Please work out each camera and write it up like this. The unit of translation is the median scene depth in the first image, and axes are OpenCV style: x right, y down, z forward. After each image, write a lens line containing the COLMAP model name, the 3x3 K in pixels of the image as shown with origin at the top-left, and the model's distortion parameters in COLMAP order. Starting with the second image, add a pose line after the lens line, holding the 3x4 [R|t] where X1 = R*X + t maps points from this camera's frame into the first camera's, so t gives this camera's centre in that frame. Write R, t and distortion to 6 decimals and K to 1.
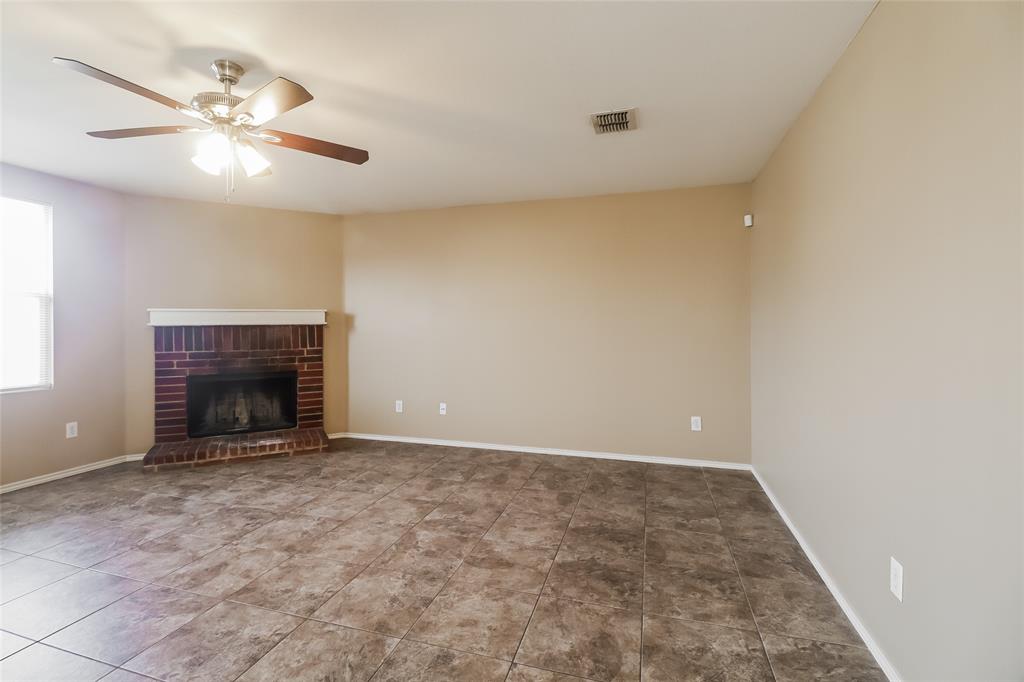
lens RADIAL K [[472.8, 0, 511.7], [0, 472.8, 331.7], [0, 0, 1]] dist [0.001505, -0.008171]
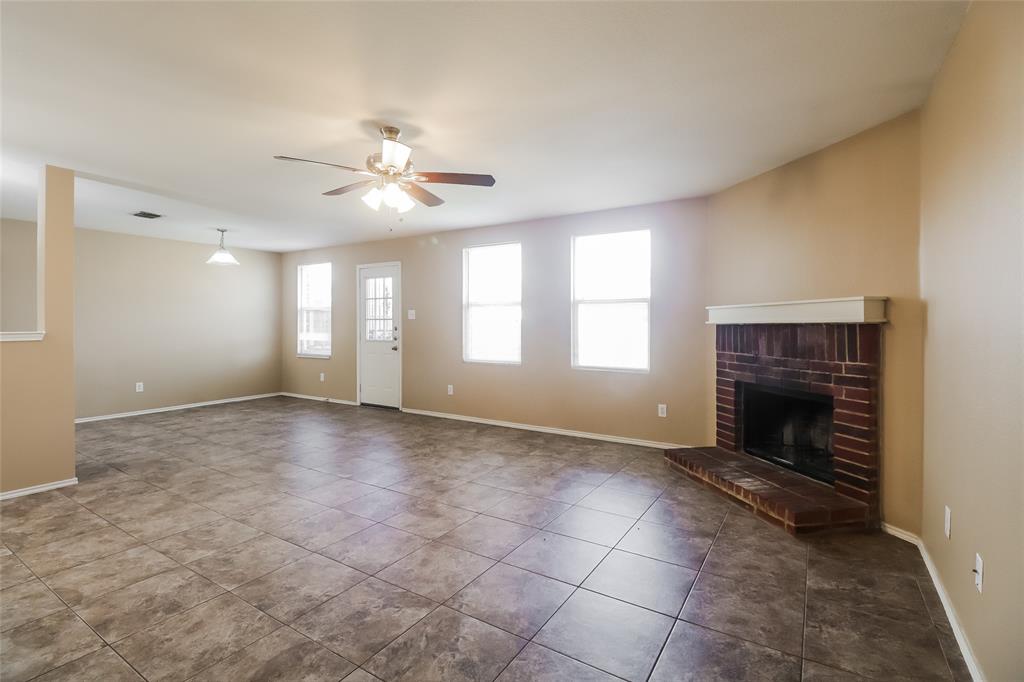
lens RADIAL K [[472.8, 0, 504.4], [0, 472.8, 320.9], [0, 0, 1]] dist [0.001505, -0.008171]
pose [[-0.278143, -0.002725, -0.960536, 0.362635], [-0.014158, 0.999899, 0.001263, -0.016885], [0.960435, 0.013951, -0.278154, 1.015702]]
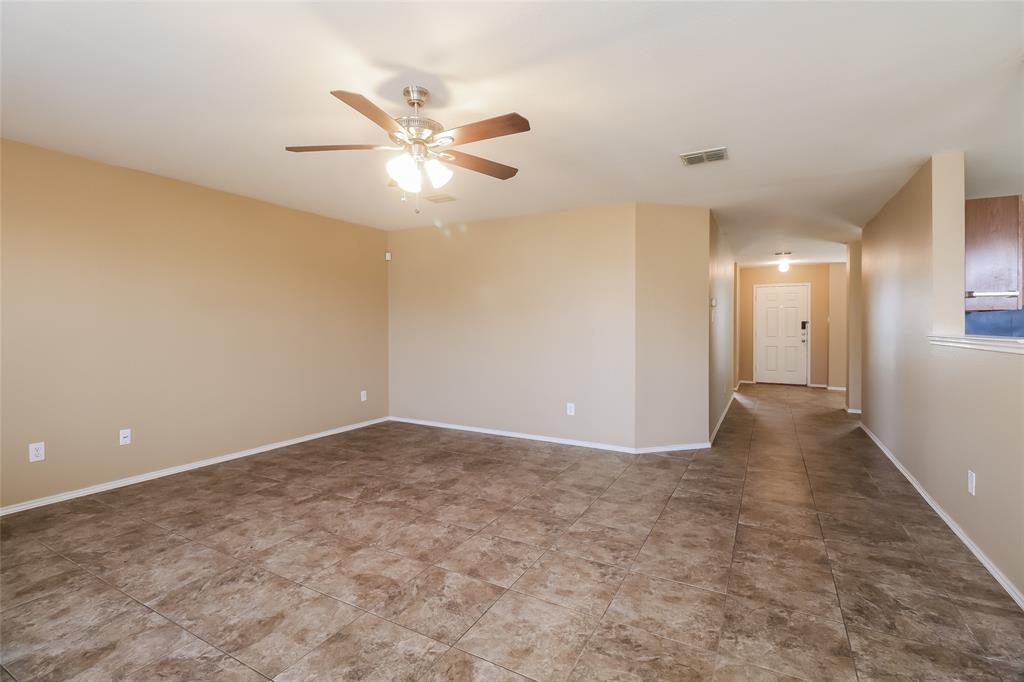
lens RADIAL K [[472.8, 0, 506.1], [0, 472.8, 333.6], [0, 0, 1]] dist [0.001505, -0.008171]
pose [[0.209160, -0.016626, 0.977740, -0.991220], [0.011909, 0.999825, 0.014454, -0.004601], [-0.977809, 0.008621, 0.209322, 0.339597]]
